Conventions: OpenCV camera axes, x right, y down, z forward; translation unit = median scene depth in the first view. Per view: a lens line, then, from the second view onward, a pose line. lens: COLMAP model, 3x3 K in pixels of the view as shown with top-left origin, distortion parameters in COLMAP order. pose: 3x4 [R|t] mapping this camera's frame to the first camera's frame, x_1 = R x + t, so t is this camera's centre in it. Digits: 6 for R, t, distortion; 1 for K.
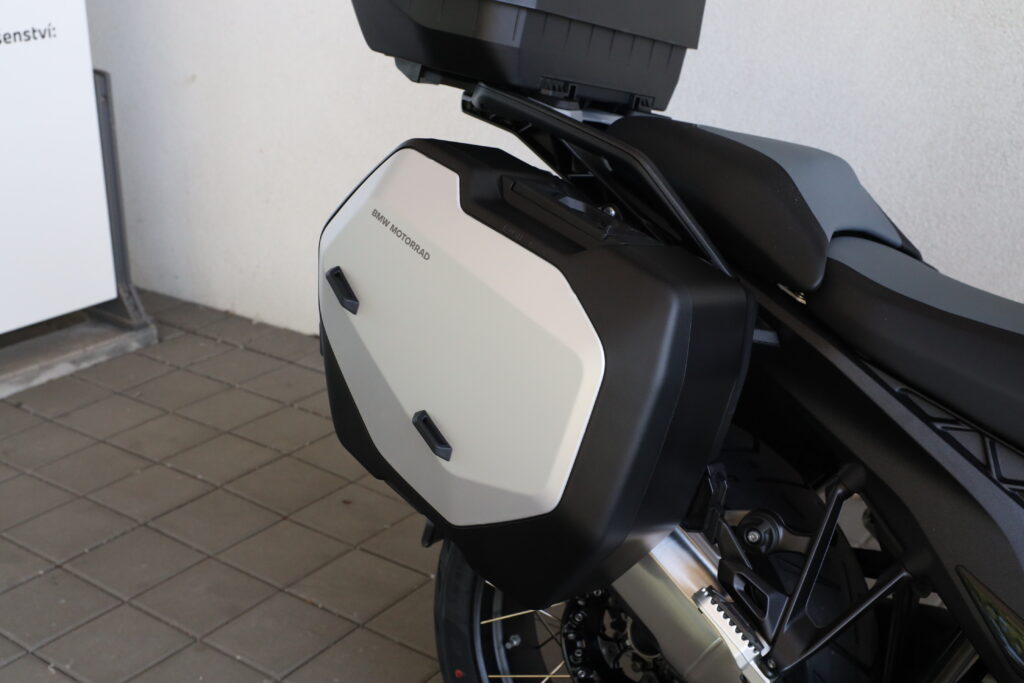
lens RADIAL K [[1292.6, 0, 508.3], [0, 1292.6, 339.4], [0, 0, 1]] dist [0.014874, 0.000000]
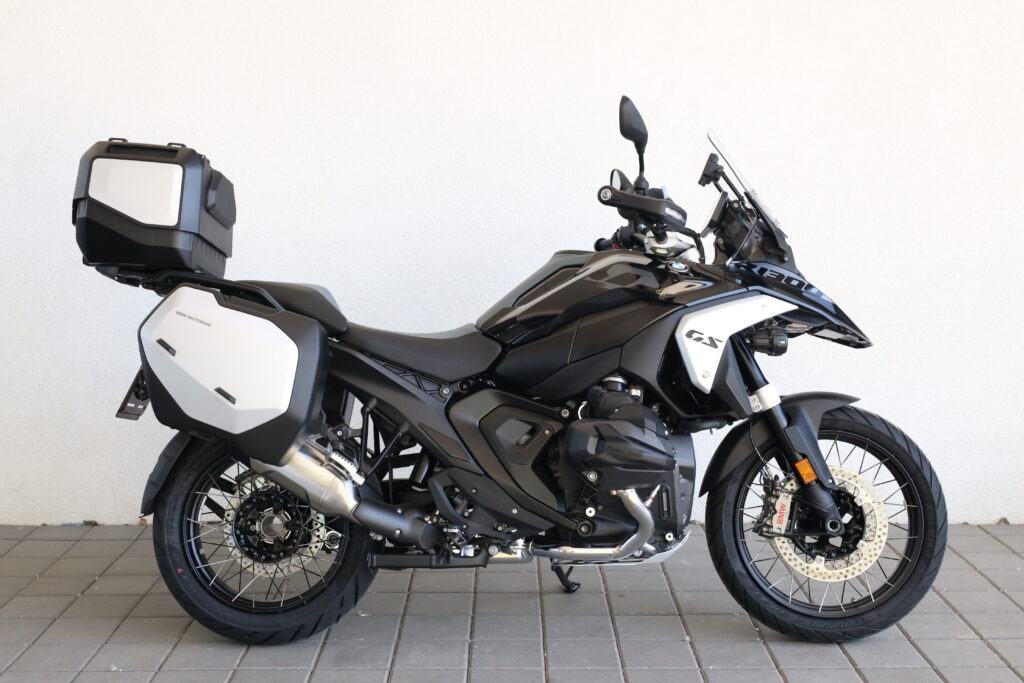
lens RADIAL K [[1292.6, 0, 511.6], [0, 1292.6, 340.3], [0, 0, 1]] dist [0.014874, 0.000000]
pose [[0.796447, -0.079648, 0.599441, -1.040744], [0.215839, 0.963436, -0.158762, 0.458234], [-0.564877, 0.255828, 0.784516, -1.184354]]
